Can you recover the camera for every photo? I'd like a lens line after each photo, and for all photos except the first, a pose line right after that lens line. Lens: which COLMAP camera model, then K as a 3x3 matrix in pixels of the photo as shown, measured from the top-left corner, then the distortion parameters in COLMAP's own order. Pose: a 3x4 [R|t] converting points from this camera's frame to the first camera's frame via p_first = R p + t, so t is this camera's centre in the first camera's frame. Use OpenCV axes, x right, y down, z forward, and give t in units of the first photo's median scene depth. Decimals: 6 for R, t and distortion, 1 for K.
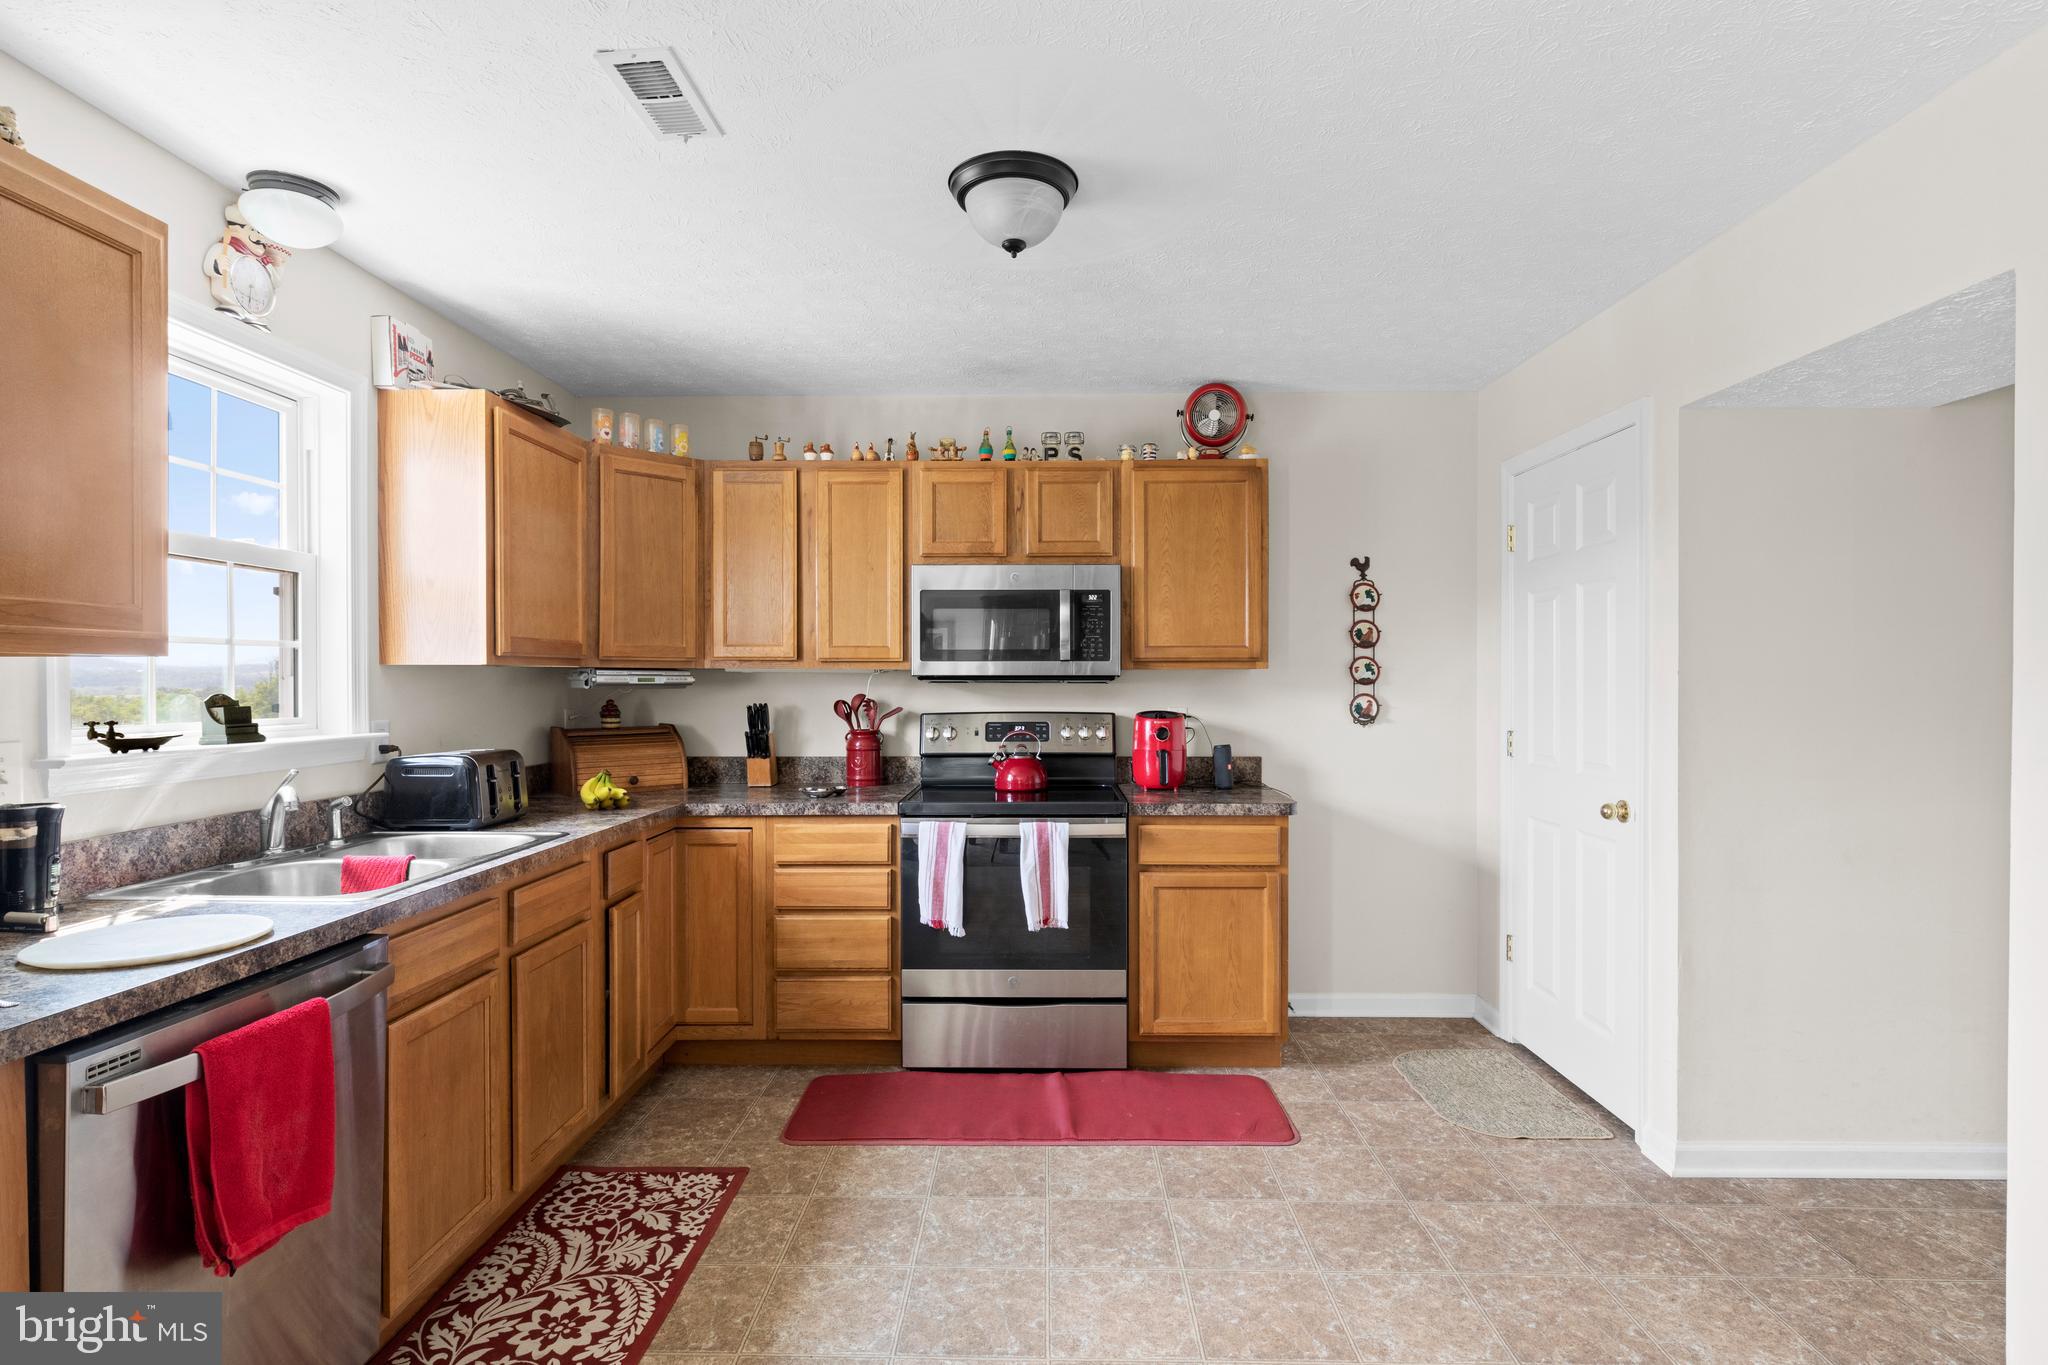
lens RADIAL K [[1016.8, 0, 1027.9], [0, 1016.8, 689.6], [0, 0, 1]] dist [-0.002721, -0.000448]
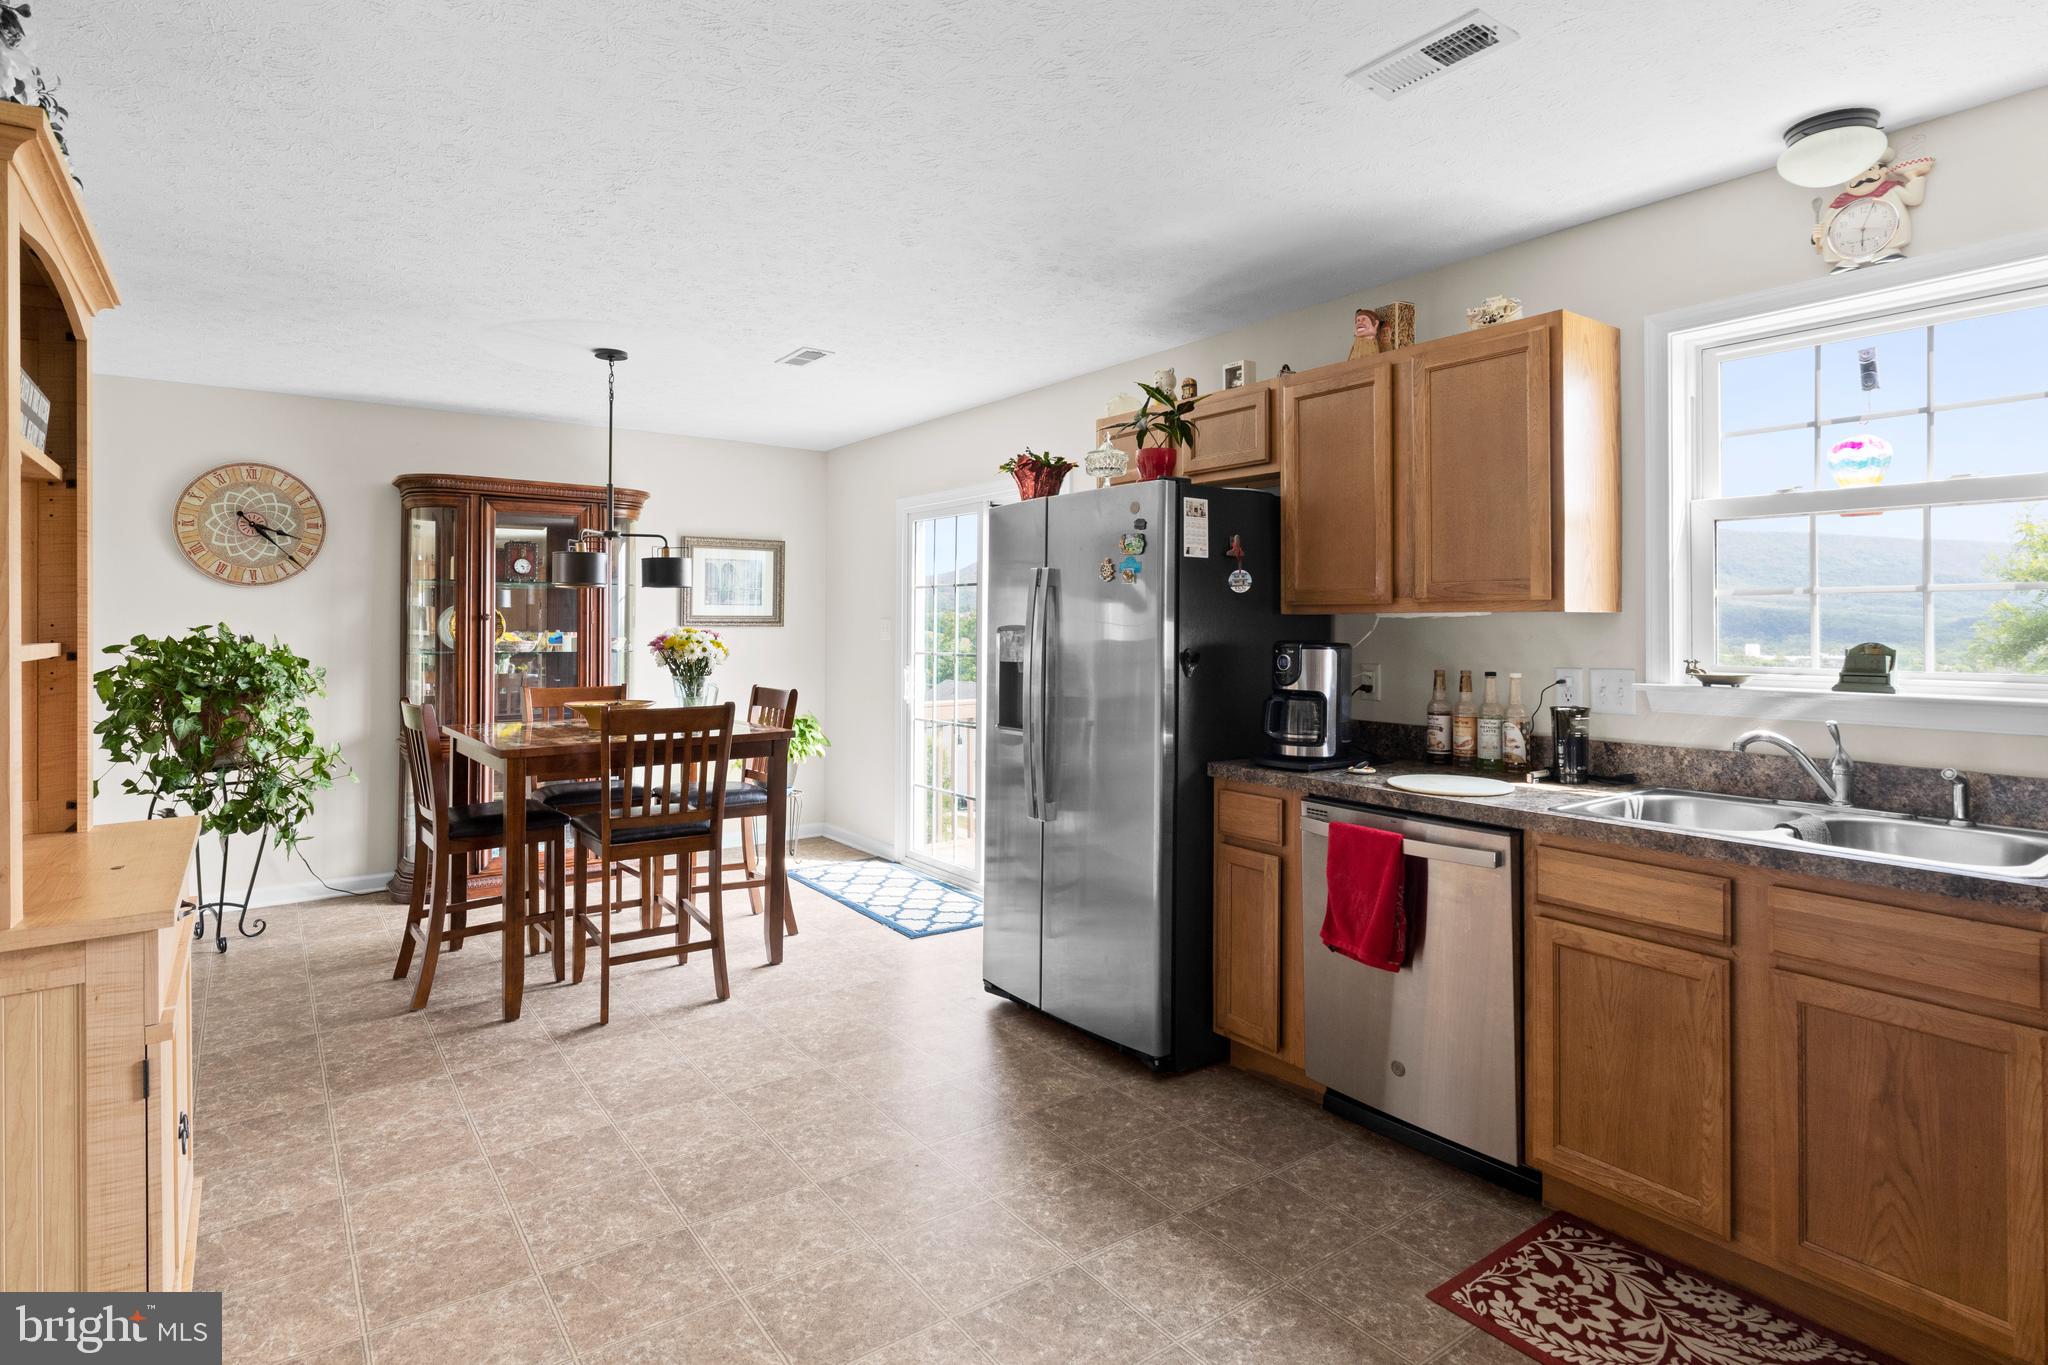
lens RADIAL K [[1062.1, 0, 1028.8], [0, 1062.1, 608.6], [0, 0, 1]] dist [-0.001420, 0.000445]
pose [[-0.797309, -0.009505, -0.603496, 0.385443], [-0.006953, 0.999954, -0.006562, -0.012854], [0.603531, -0.001036, -0.797339, 1.034541]]
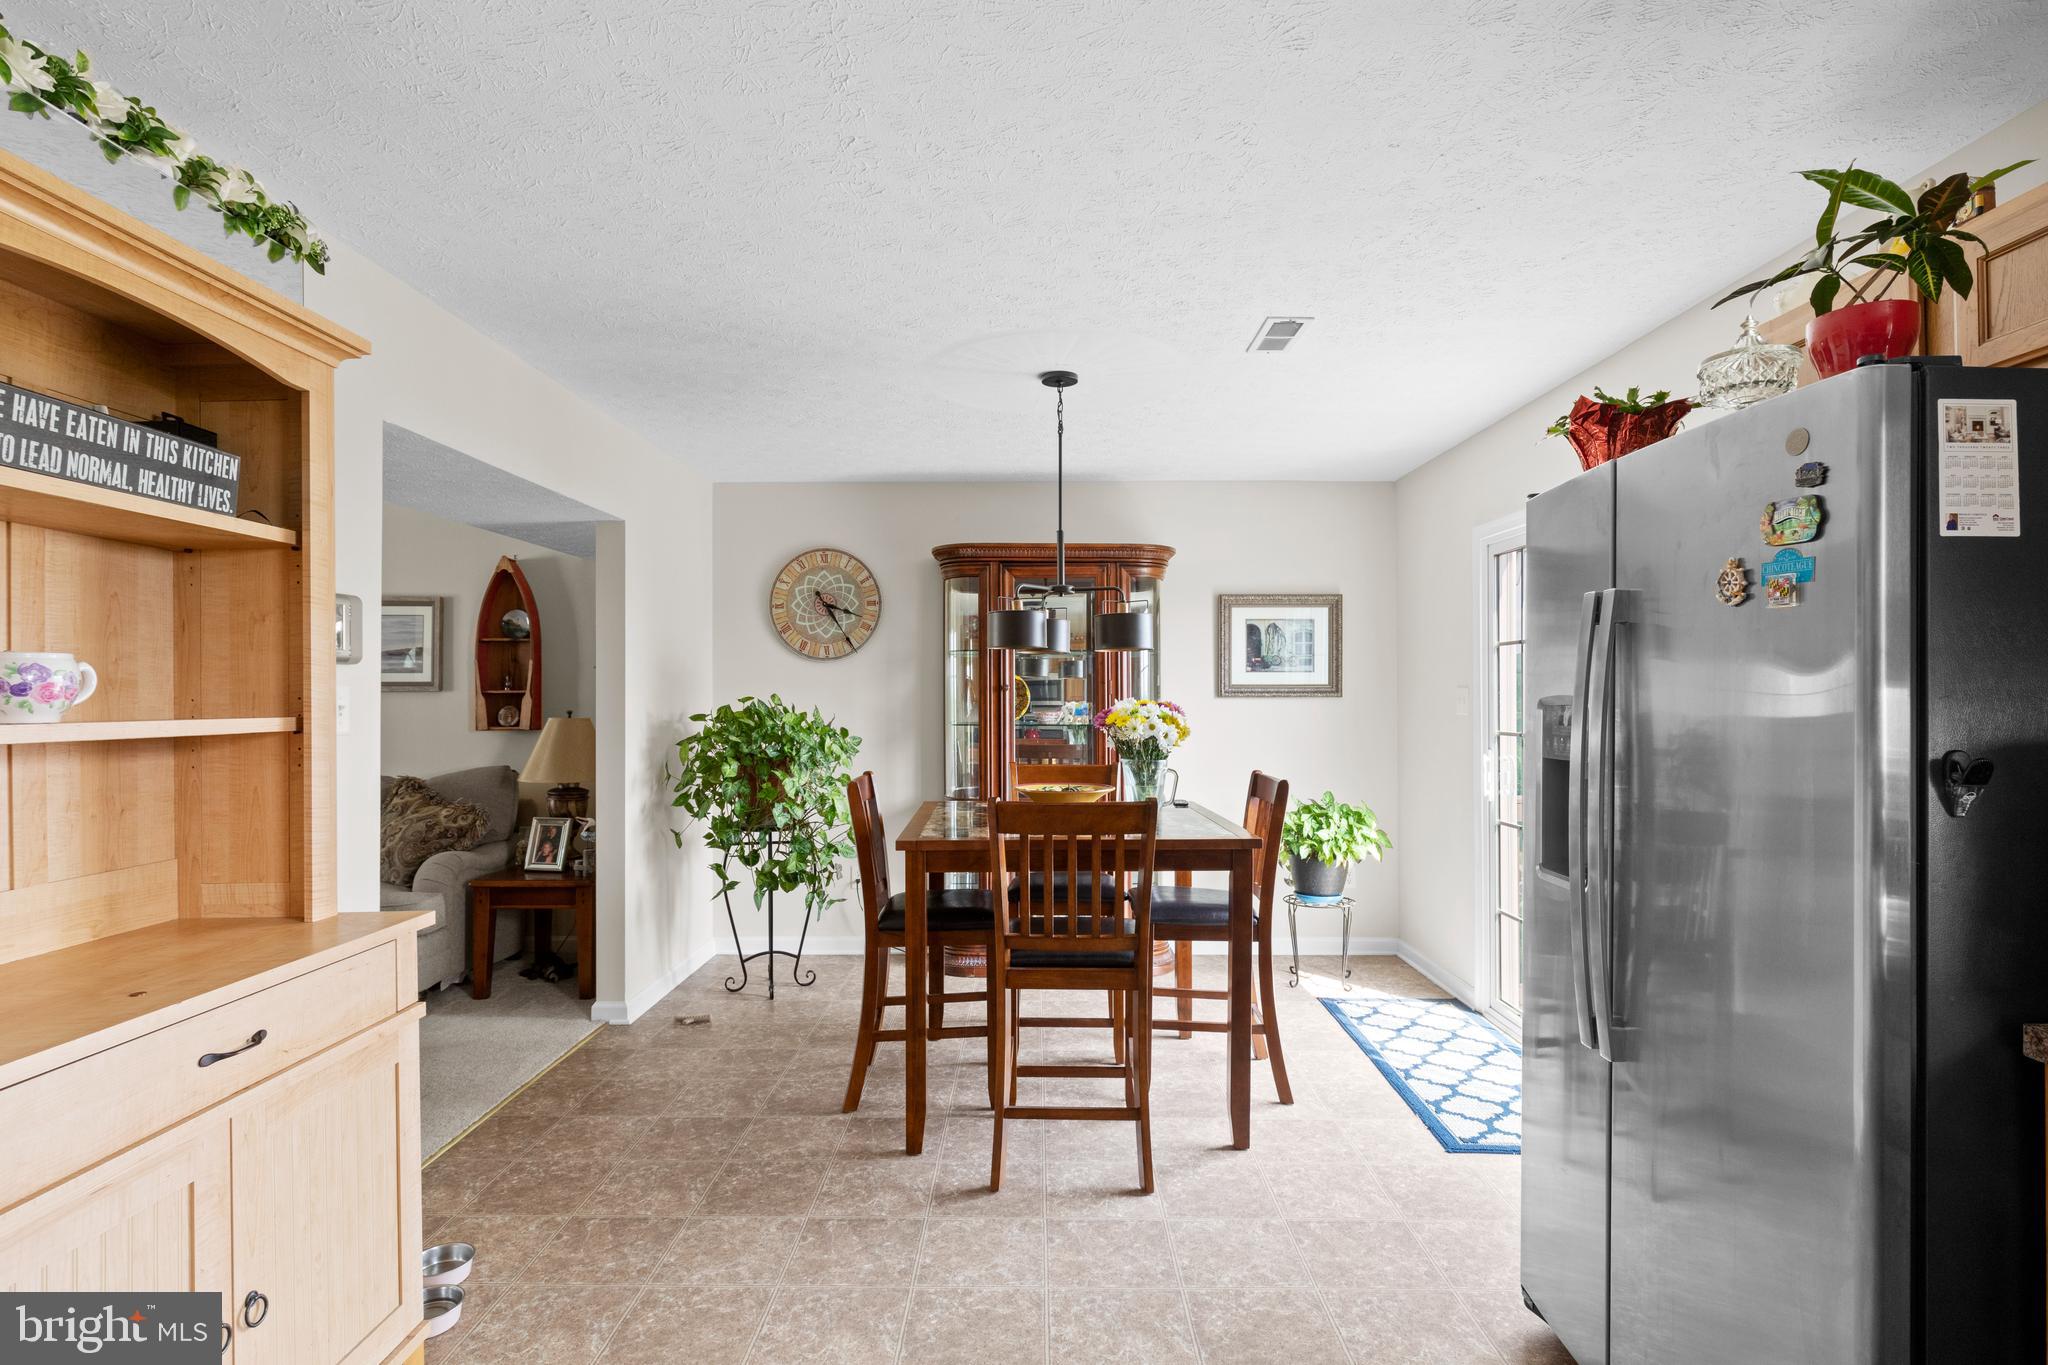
lens RADIAL K [[1015.2, 0, 1024.0], [0, 1015.2, 682.5], [0, 0, 1]] dist [-0.000199, -0.000429]
pose [[-0.999983, 0.002528, -0.005182, 0.020884], [0.002533, 0.999996, -0.000969, -0.010686], [0.005179, -0.000982, -0.999986, 0.718889]]
